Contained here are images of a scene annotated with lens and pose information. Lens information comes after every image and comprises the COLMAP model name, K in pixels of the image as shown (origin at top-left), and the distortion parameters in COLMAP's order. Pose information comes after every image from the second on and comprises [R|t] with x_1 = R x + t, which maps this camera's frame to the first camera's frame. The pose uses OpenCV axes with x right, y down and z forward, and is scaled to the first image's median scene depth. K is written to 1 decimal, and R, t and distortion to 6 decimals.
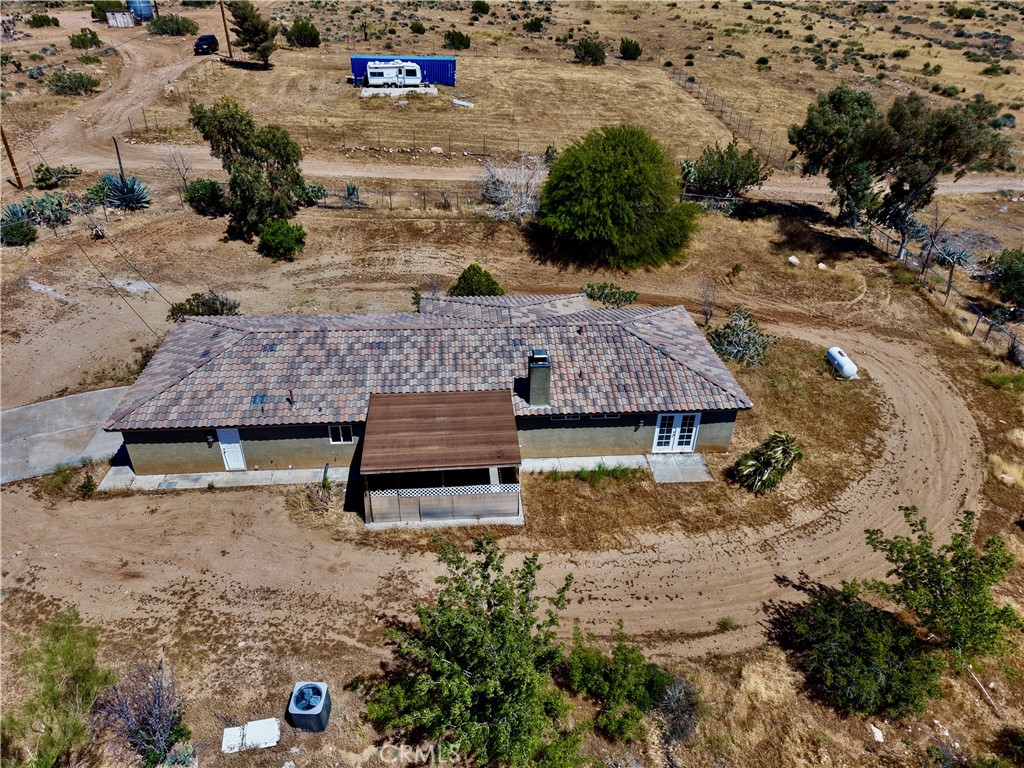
lens RADIAL K [[696.8, 0, 511.2], [0, 696.8, 357.8], [0, 0, 1]] dist [0.039032, -0.046026]
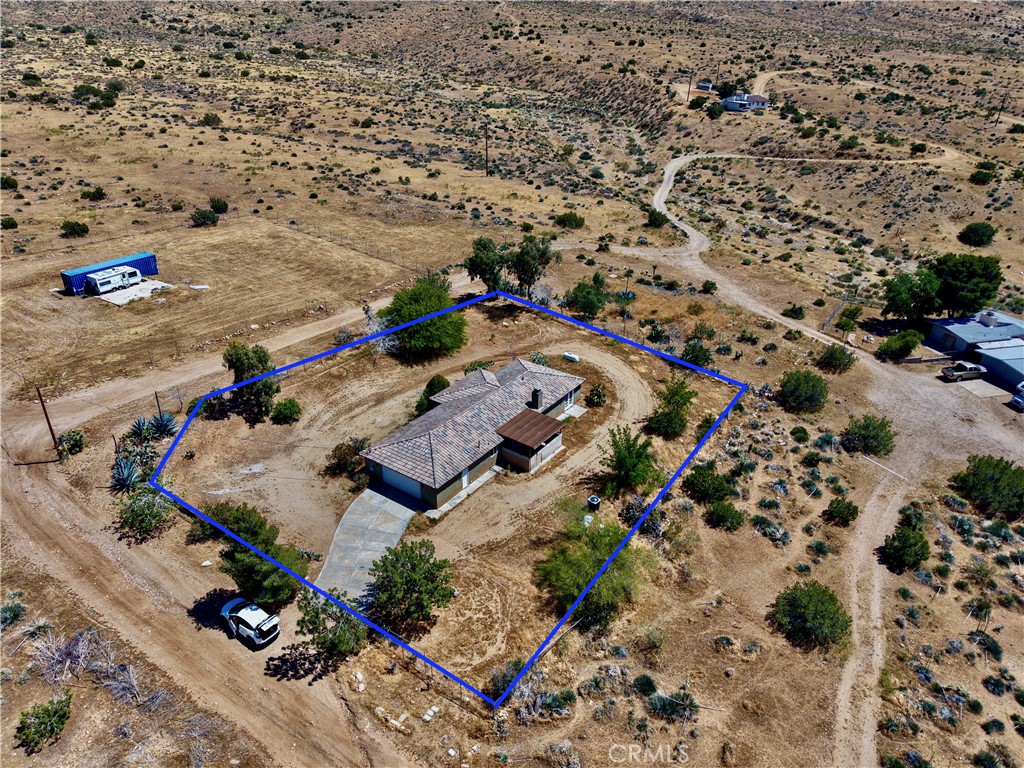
lens RADIAL K [[696.8, 0, 511.2], [0, 696.8, 357.8], [0, 0, 1]] dist [0.039032, -0.046026]
pose [[0.655717, -0.339914, 0.674162, -1.045646], [0.386414, 0.918202, 0.087118, -0.226495], [-0.648629, 0.203381, 0.733428, -0.518298]]
